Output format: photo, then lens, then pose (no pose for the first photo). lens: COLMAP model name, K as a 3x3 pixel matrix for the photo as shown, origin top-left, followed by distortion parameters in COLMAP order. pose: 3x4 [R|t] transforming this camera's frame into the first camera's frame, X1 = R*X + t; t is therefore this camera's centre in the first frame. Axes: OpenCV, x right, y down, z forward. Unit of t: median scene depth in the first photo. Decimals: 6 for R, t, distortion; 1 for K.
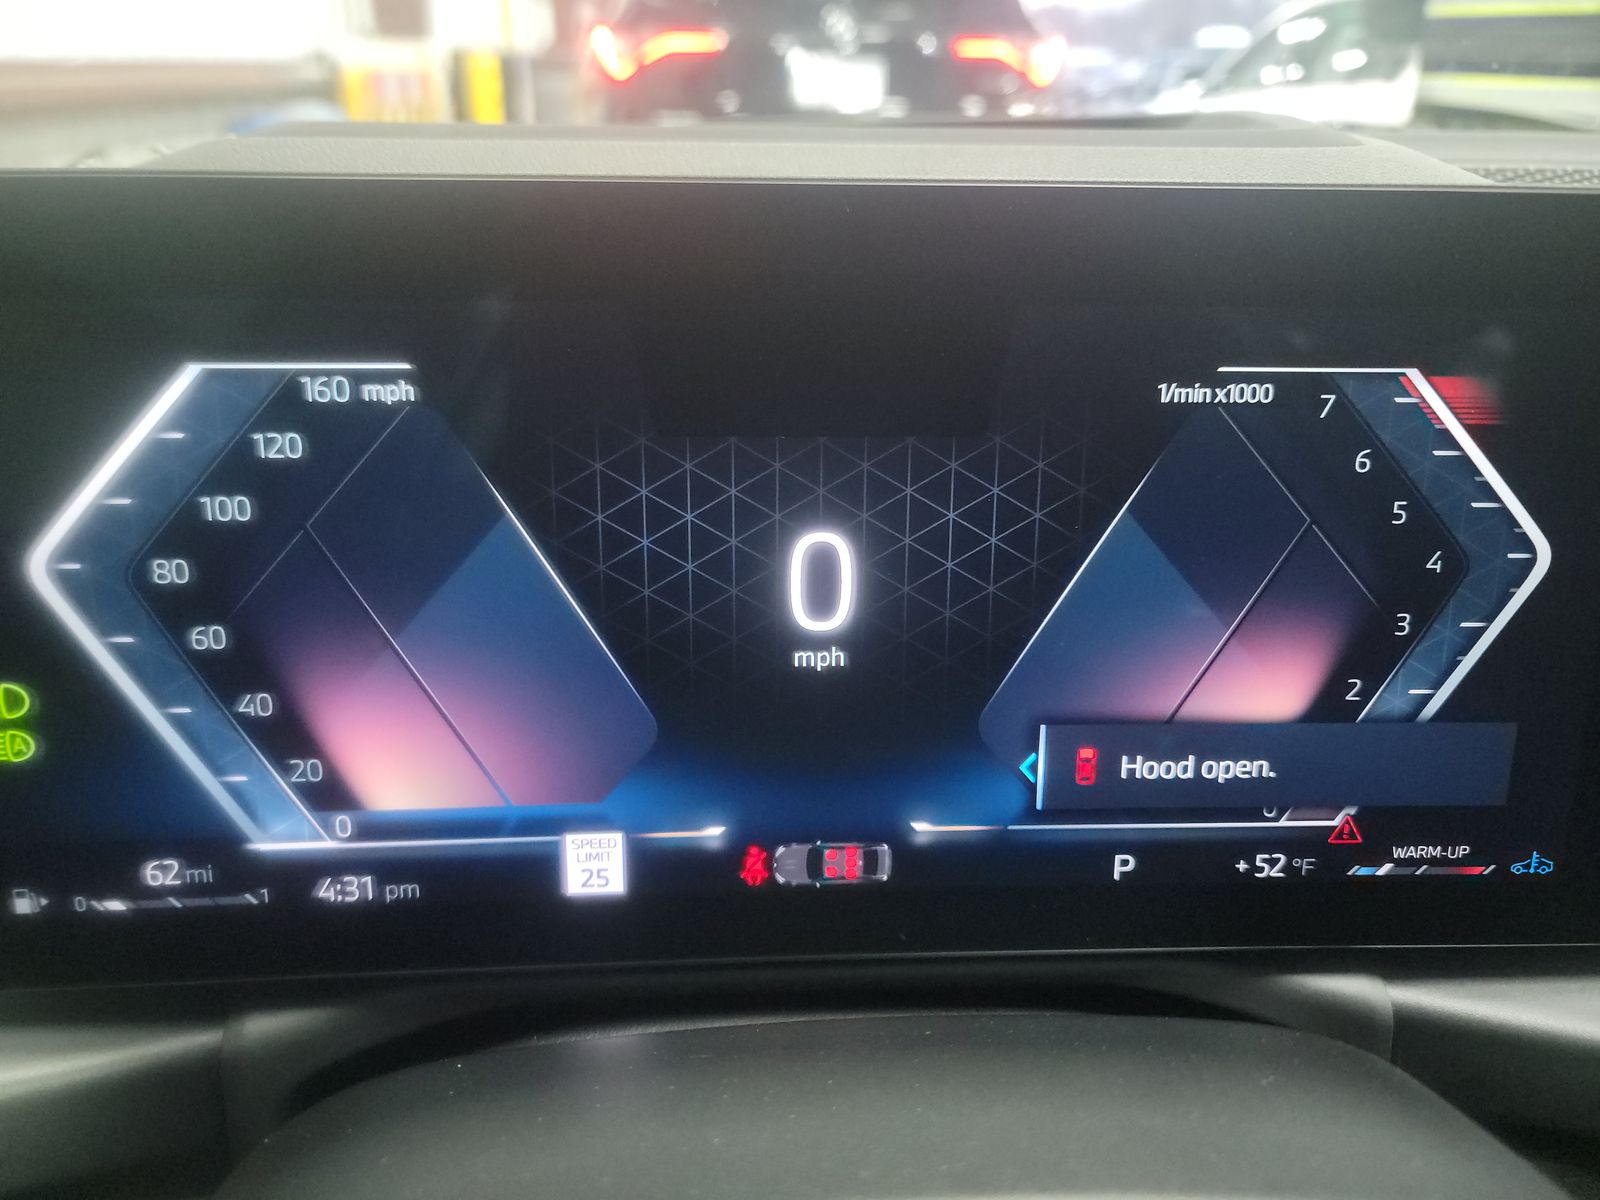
lens RADIAL K [[1108.0, 0, 811.6], [0, 1108.0, 605.6], [0, 0, 1]] dist [0.078061, -0.073645]
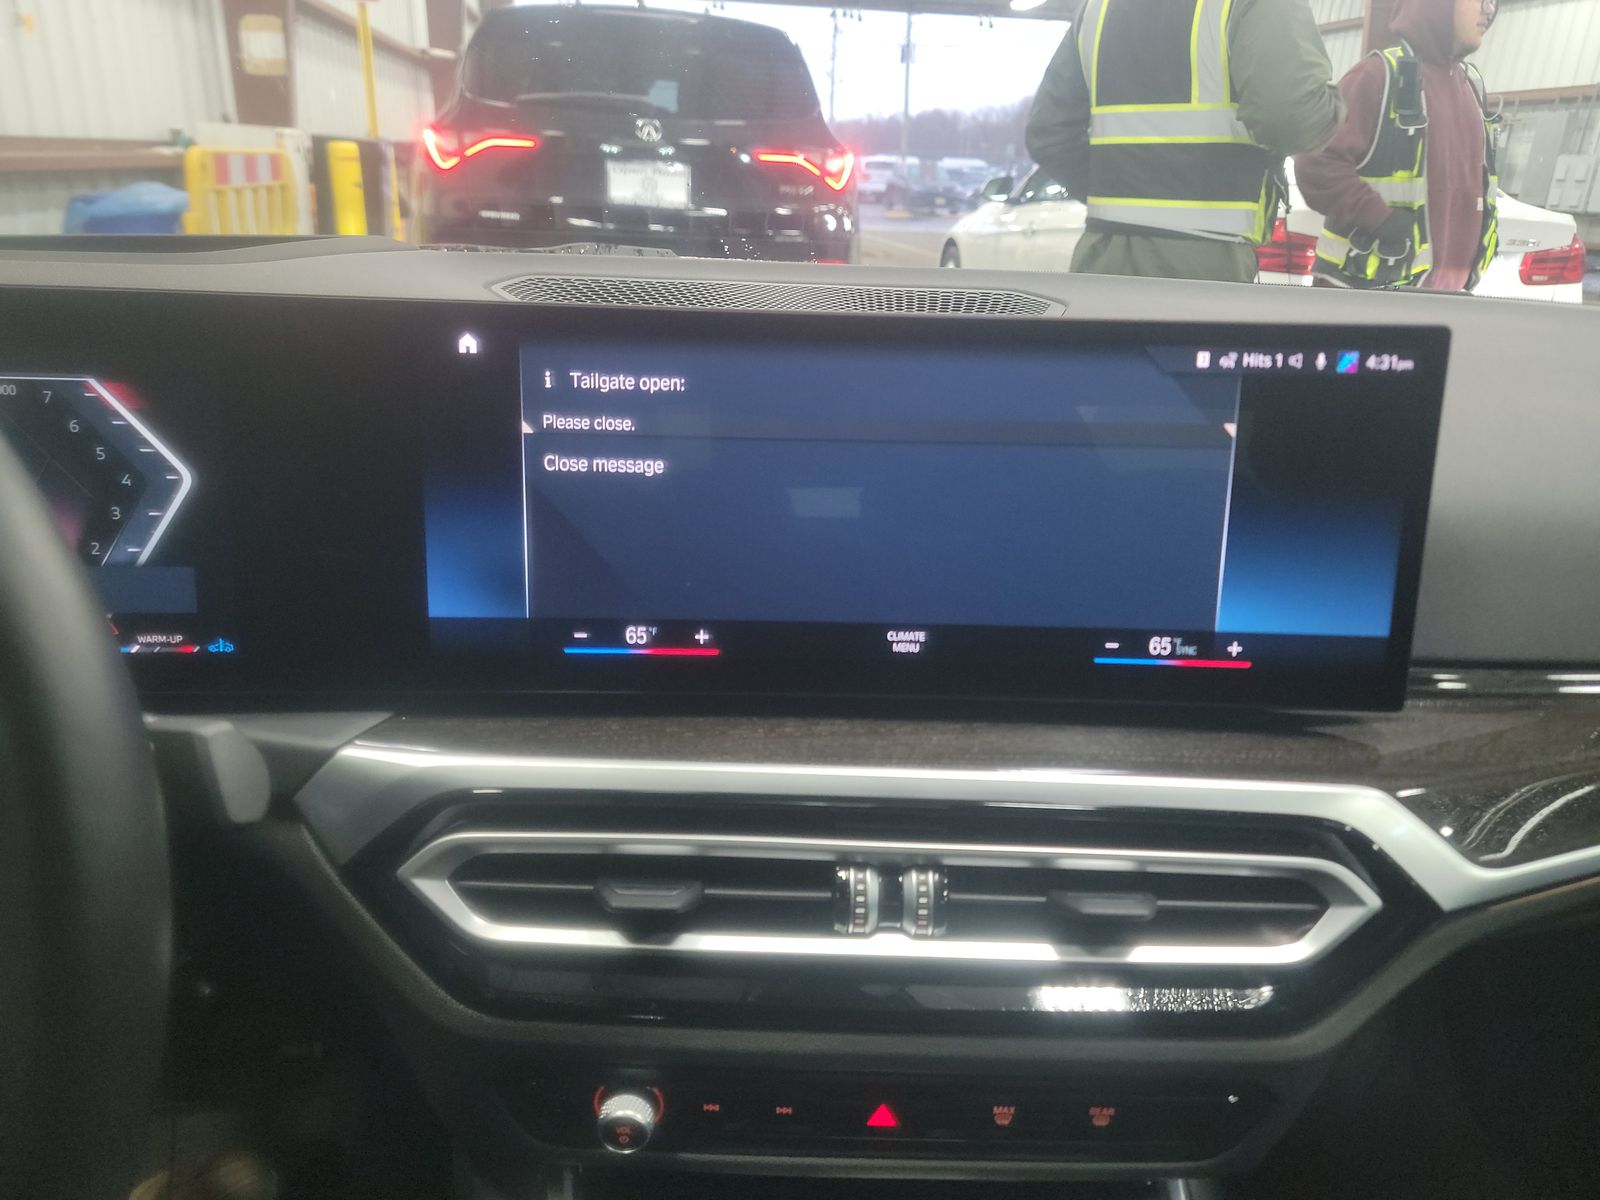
lens RADIAL K [[1120.8, 0, 797.0], [0, 1120.8, 629.5], [0, 0, 1]] dist [0.006916, -0.000592]
pose [[0.995174, -0.005726, 0.097954, 1.535435], [0.011102, 0.998456, -0.054420, 0.342245], [-0.097491, 0.055244, 0.993702, -1.034251]]
